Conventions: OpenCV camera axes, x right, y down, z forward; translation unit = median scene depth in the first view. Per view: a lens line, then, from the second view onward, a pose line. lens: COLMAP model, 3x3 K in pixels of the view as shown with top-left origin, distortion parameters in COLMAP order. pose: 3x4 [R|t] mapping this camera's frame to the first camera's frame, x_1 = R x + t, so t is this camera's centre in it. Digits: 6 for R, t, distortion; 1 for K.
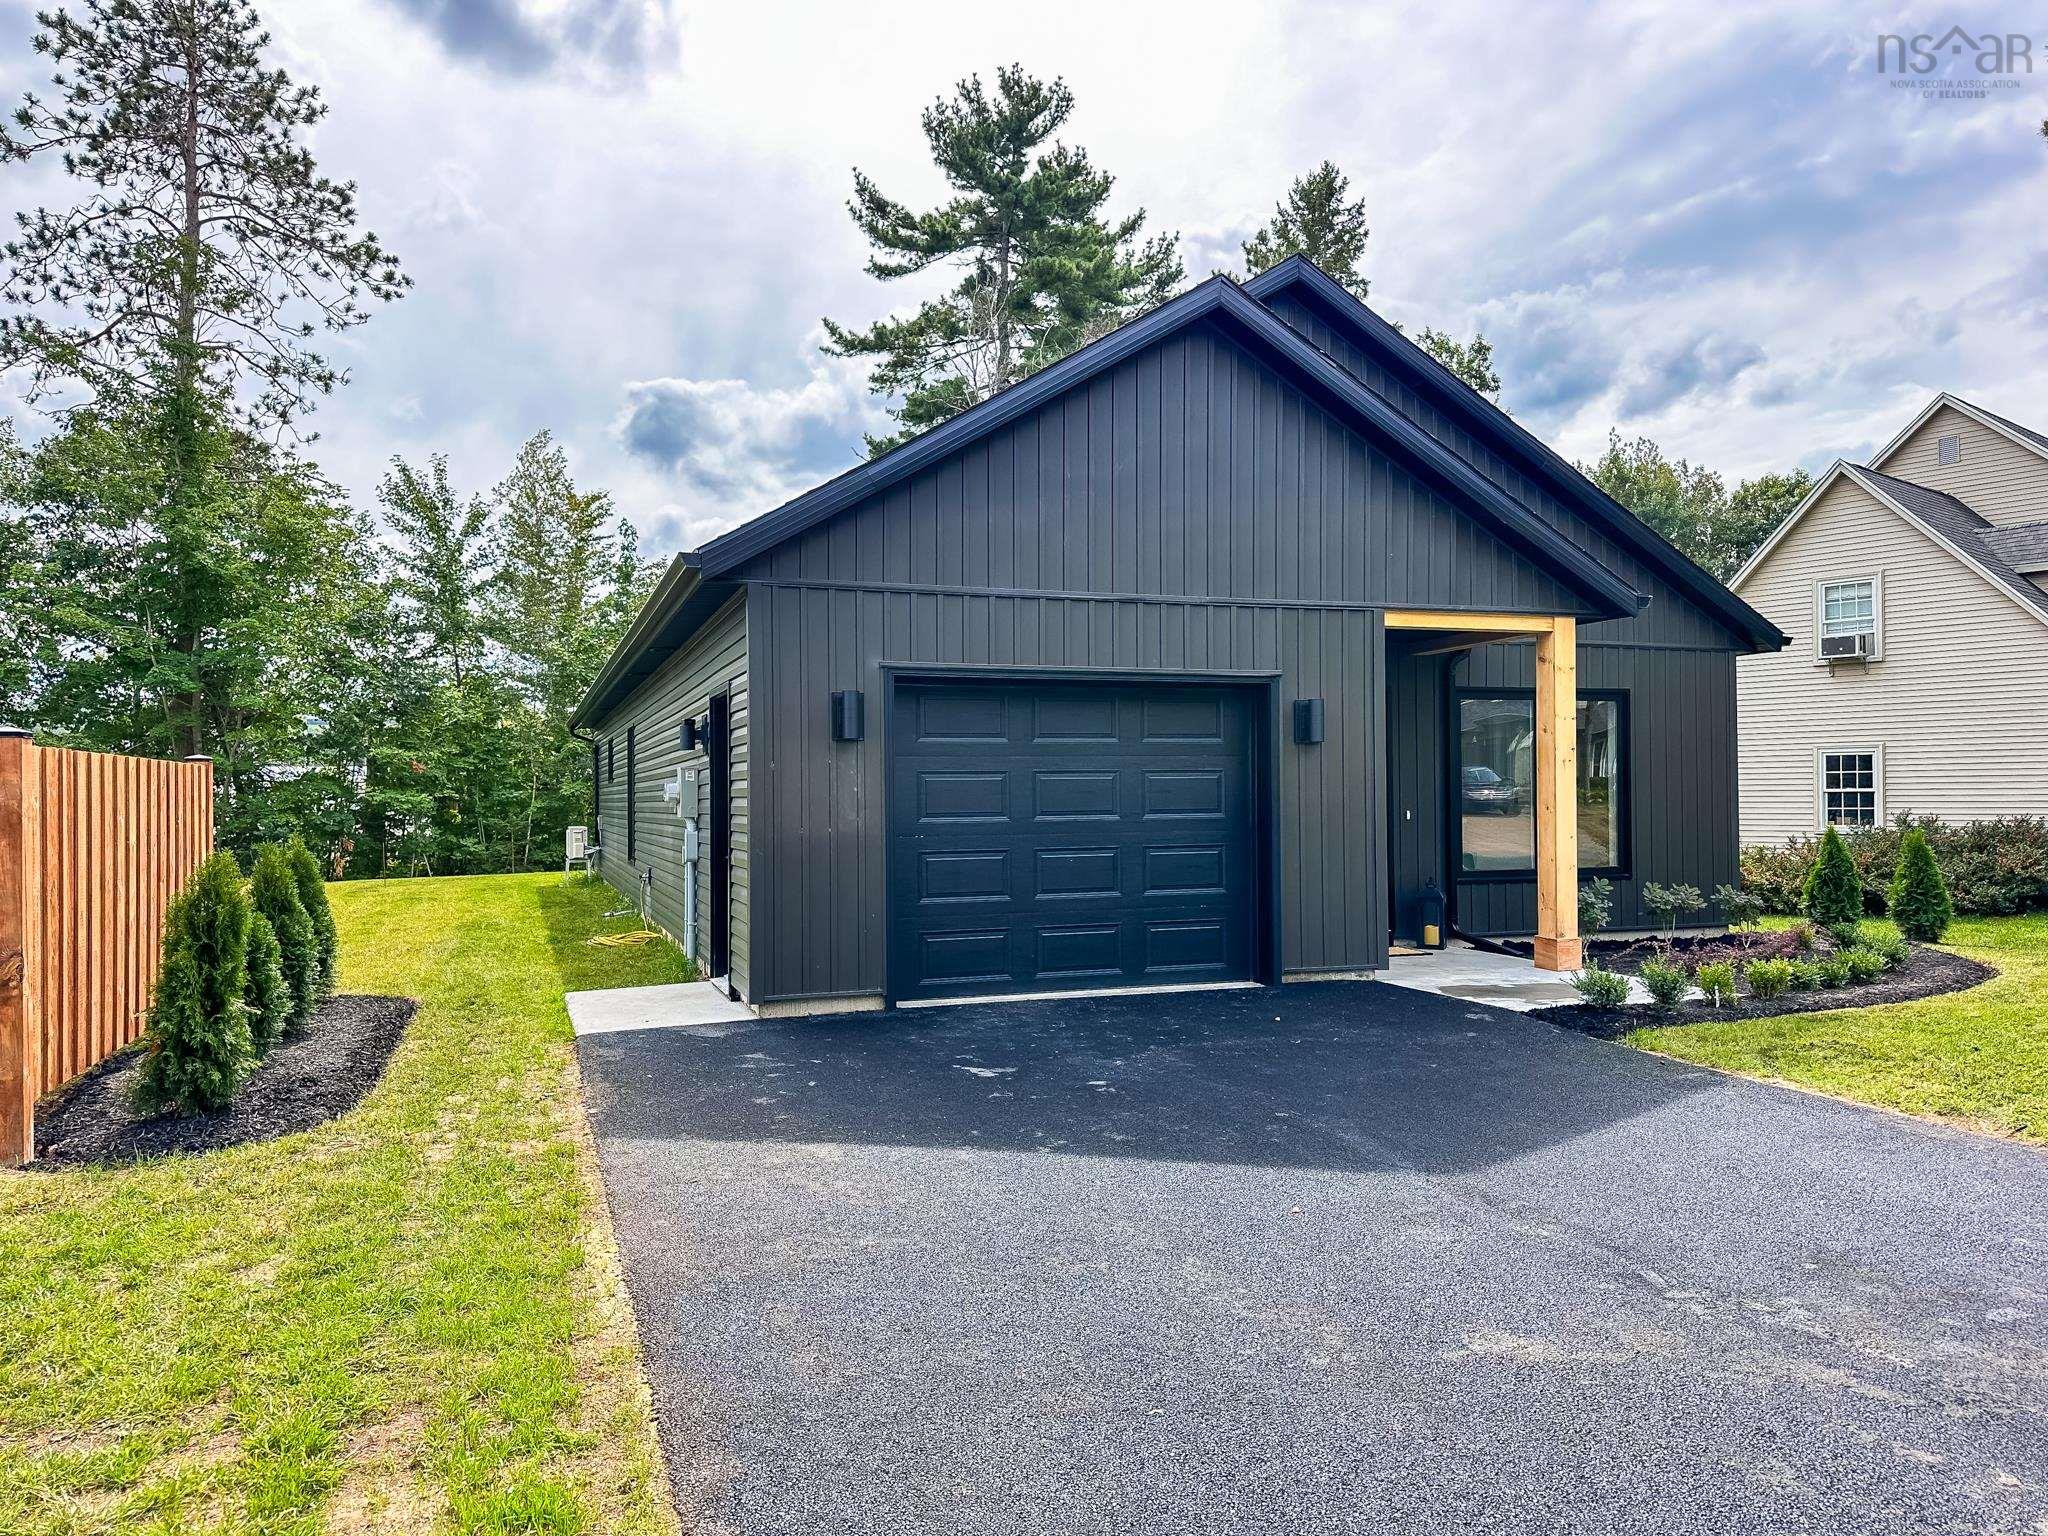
lens RADIAL K [[1394.6, 0, 914.9], [0, 1394.6, 575.5], [0, 0, 1]] dist [0.083187, -0.095237]
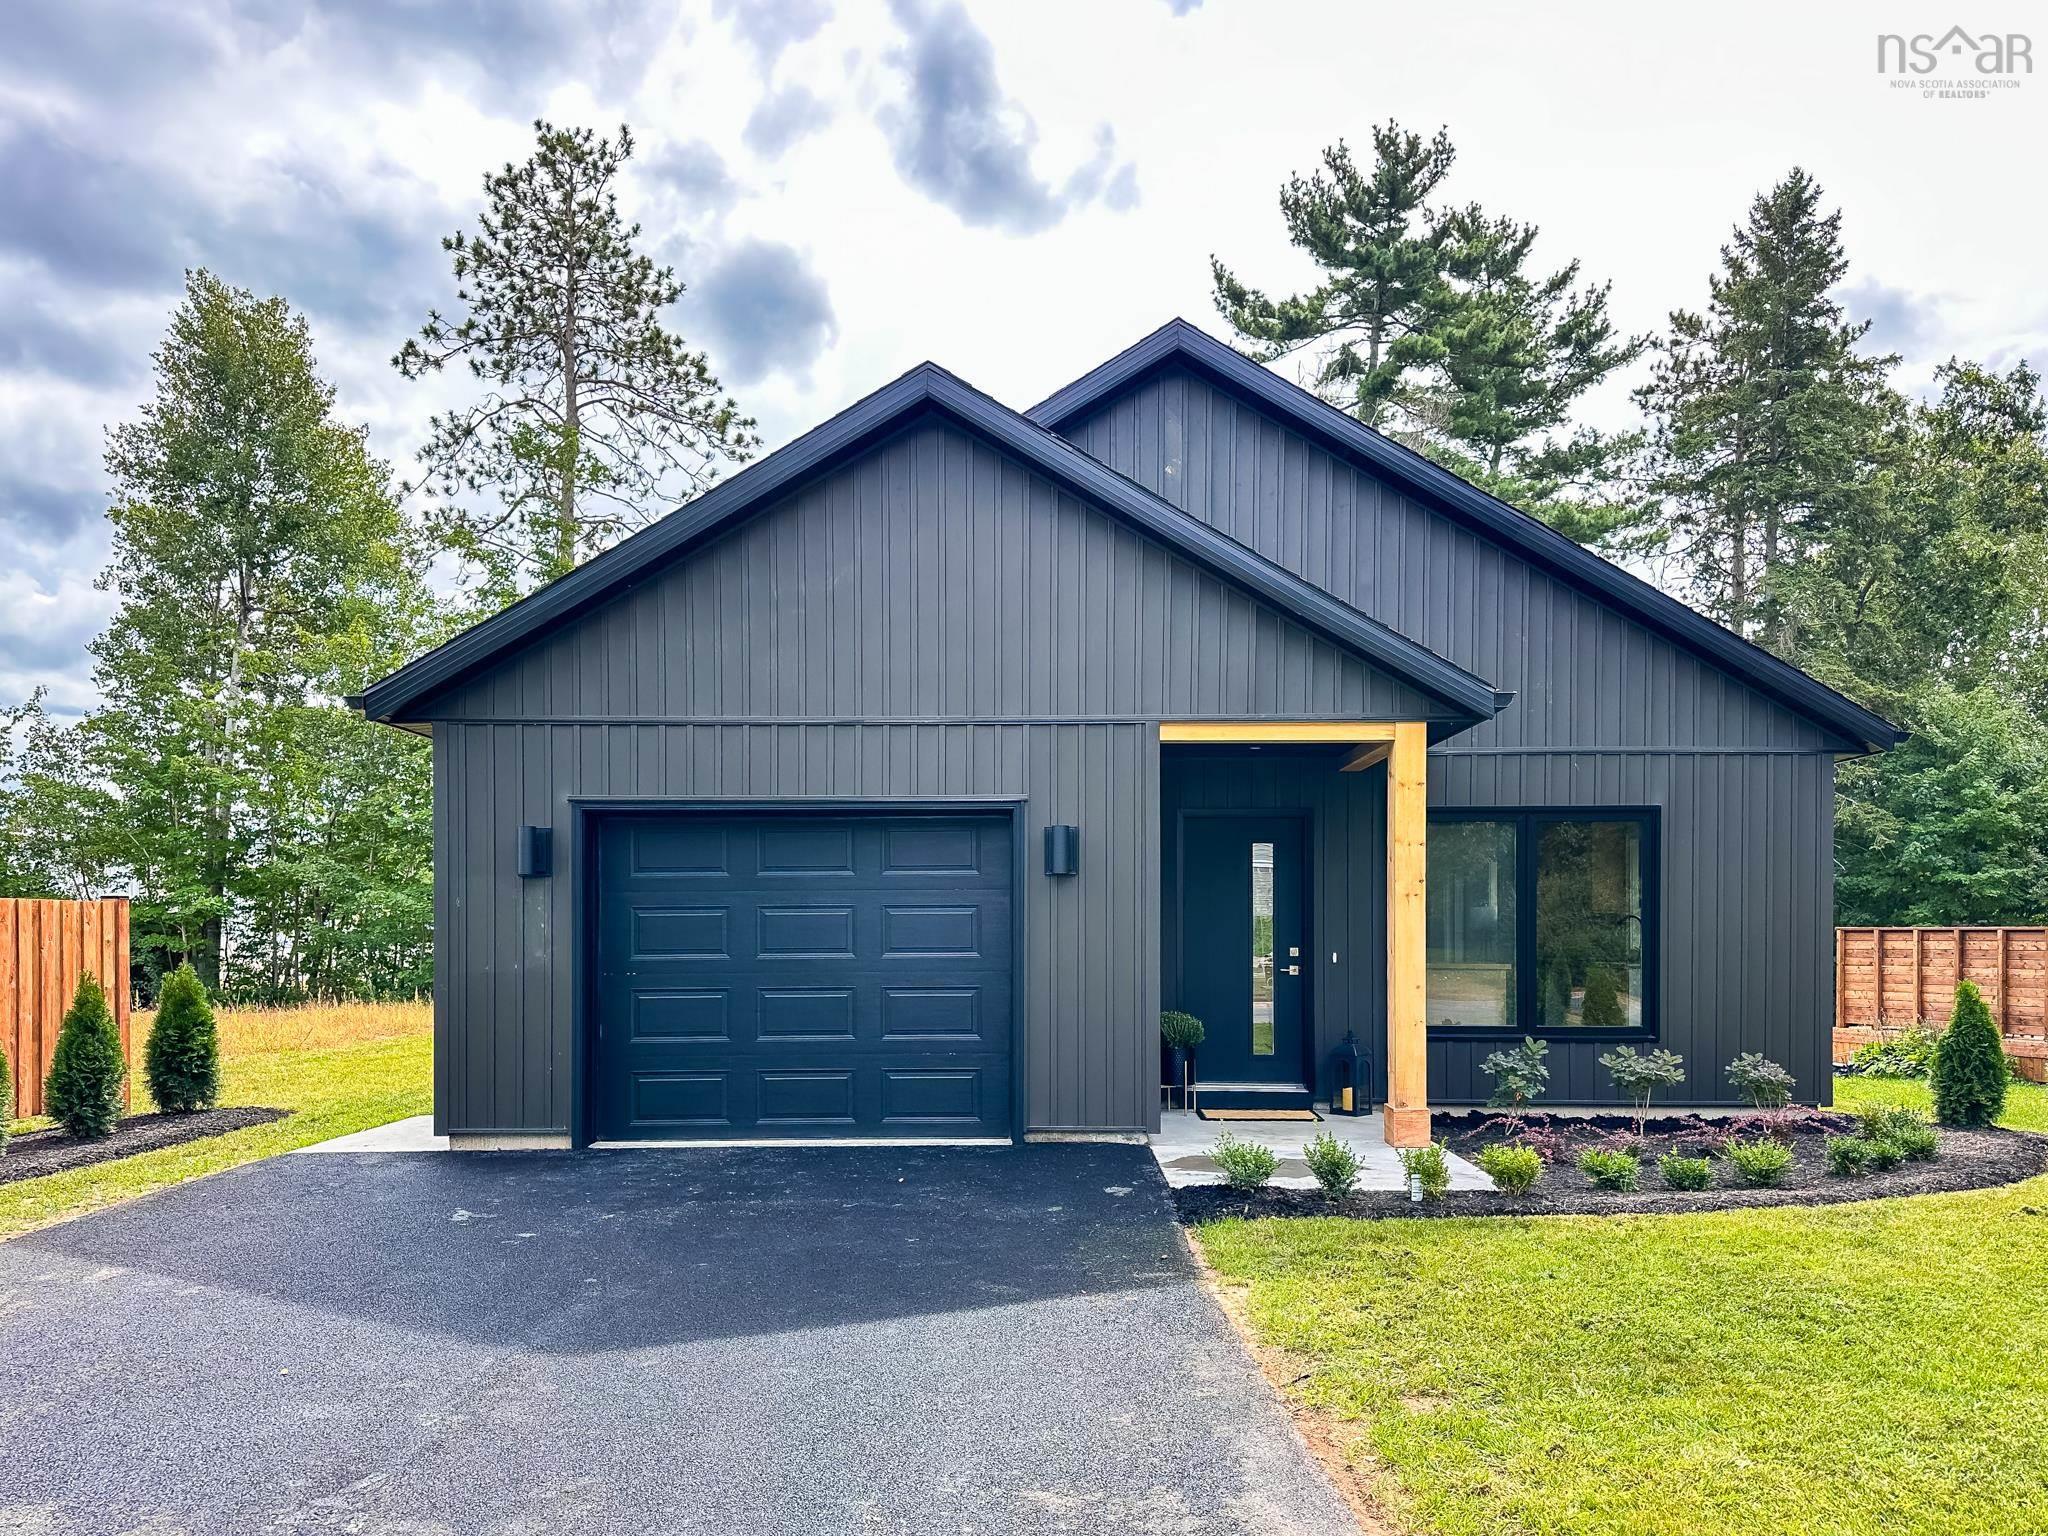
lens RADIAL K [[1436.2, 0, 1020.2], [0, 1436.2, 736.6], [0, 0, 1]] dist [0.099427, -0.146907]
pose [[0.939286, -0.037567, -0.341072, 0.450590], [0.045156, 0.998877, 0.014337, 0.014193], [0.340151, -0.028868, 0.939928, 0.110081]]
